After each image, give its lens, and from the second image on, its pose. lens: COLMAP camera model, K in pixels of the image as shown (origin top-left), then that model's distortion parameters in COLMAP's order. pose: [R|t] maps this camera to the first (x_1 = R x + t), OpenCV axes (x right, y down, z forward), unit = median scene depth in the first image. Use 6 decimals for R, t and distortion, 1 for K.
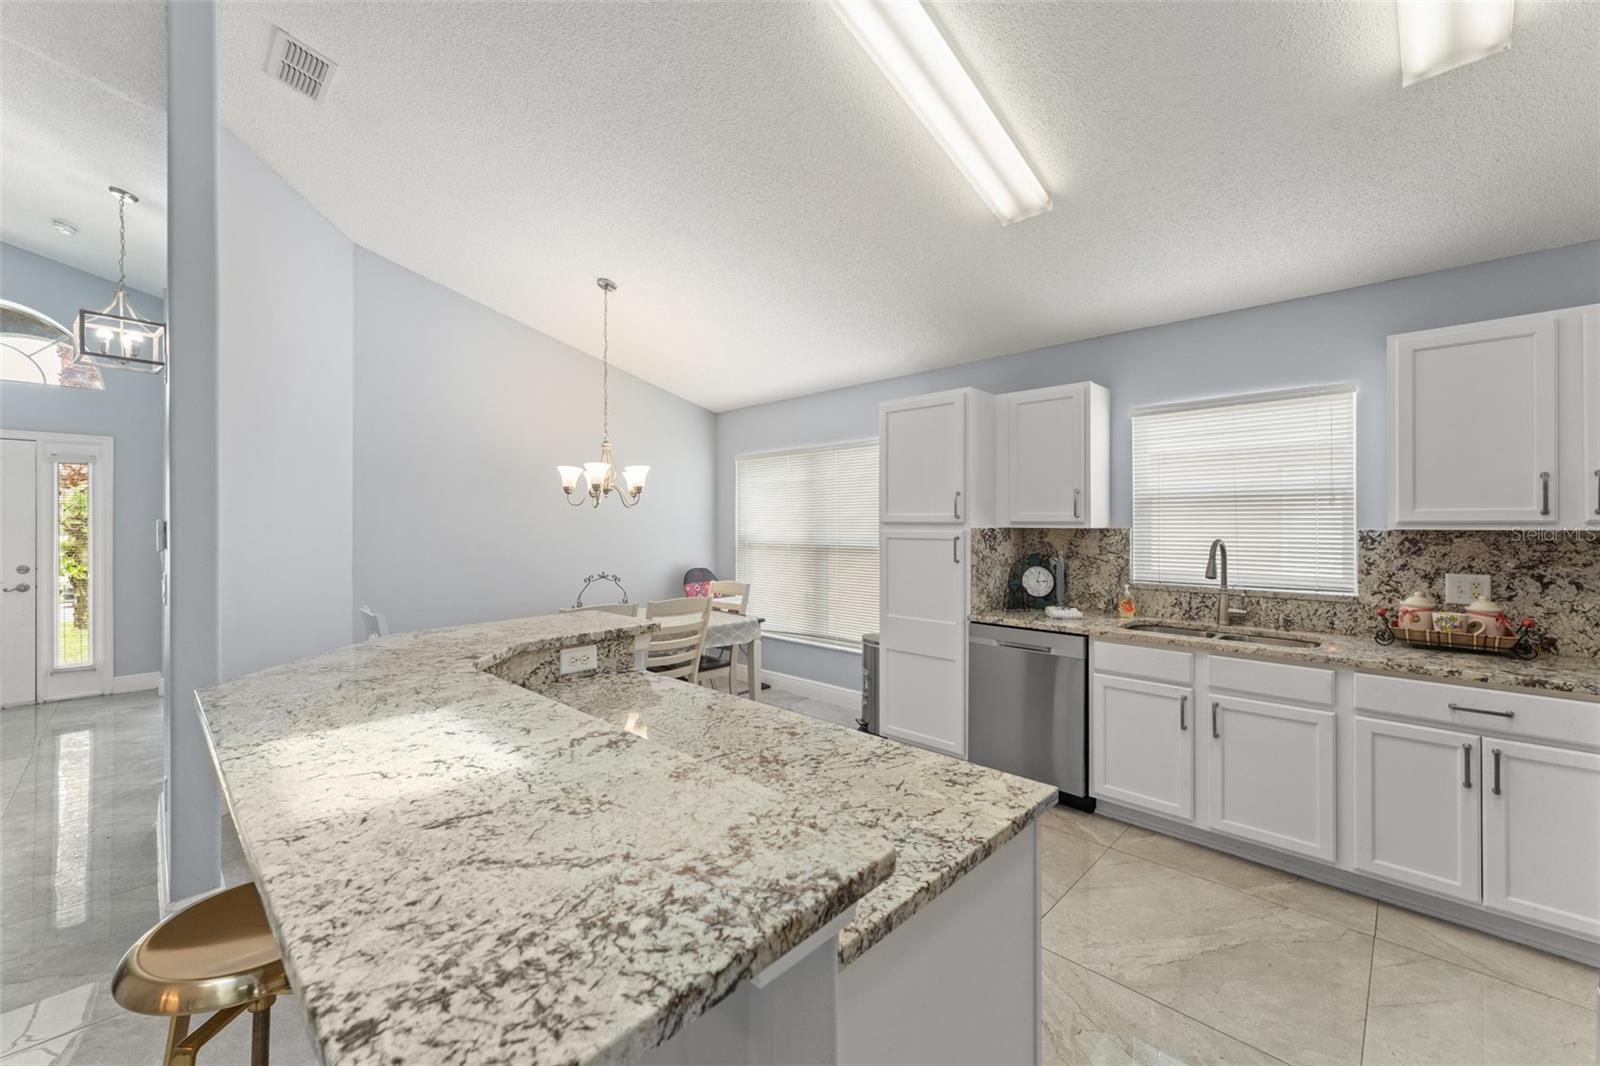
lens RADIAL K [[633.3, 0, 796.7], [0, 633.3, 524.1], [0, 0, 1]] dist [0.000126, 0.000036]
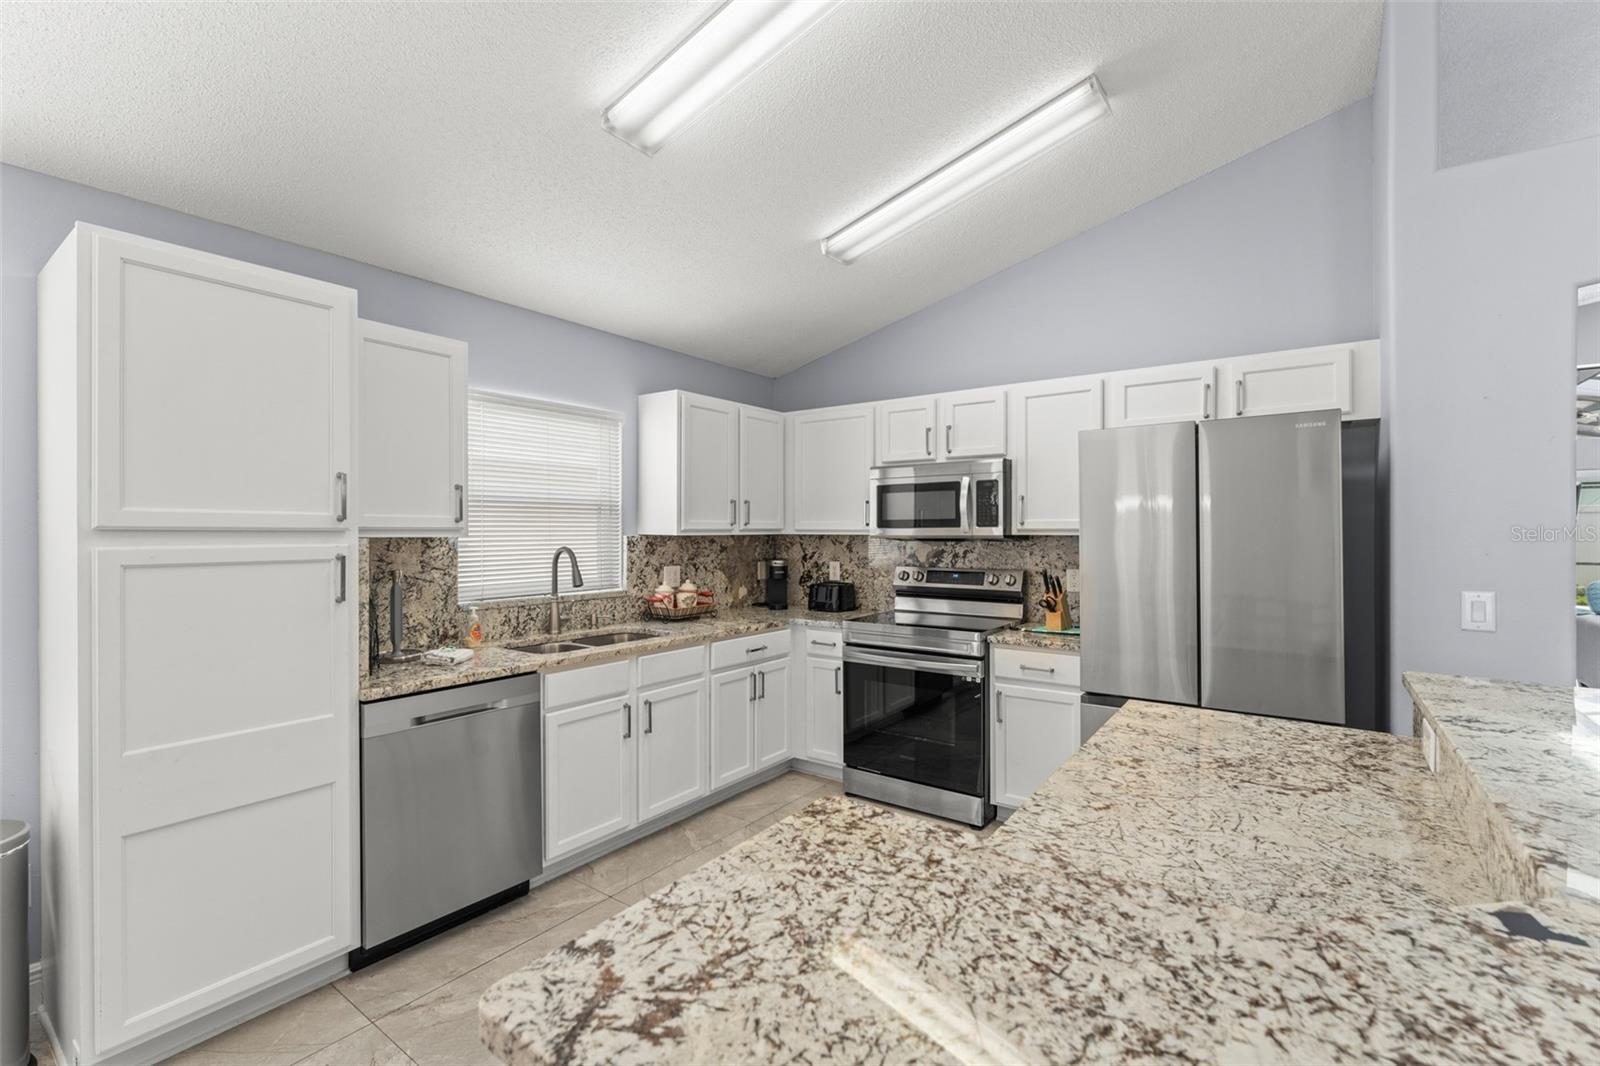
lens RADIAL K [[698.1, 0, 793.8], [0, 698.1, 532.0], [0, 0, 1]] dist [-0.001800, 0.000260]
pose [[-0.138416, -0.002122, 0.990372, -0.494927], [0.000625, 0.999997, 0.002230, -0.001202], [-0.990374, 0.000927, -0.138414, 0.861828]]
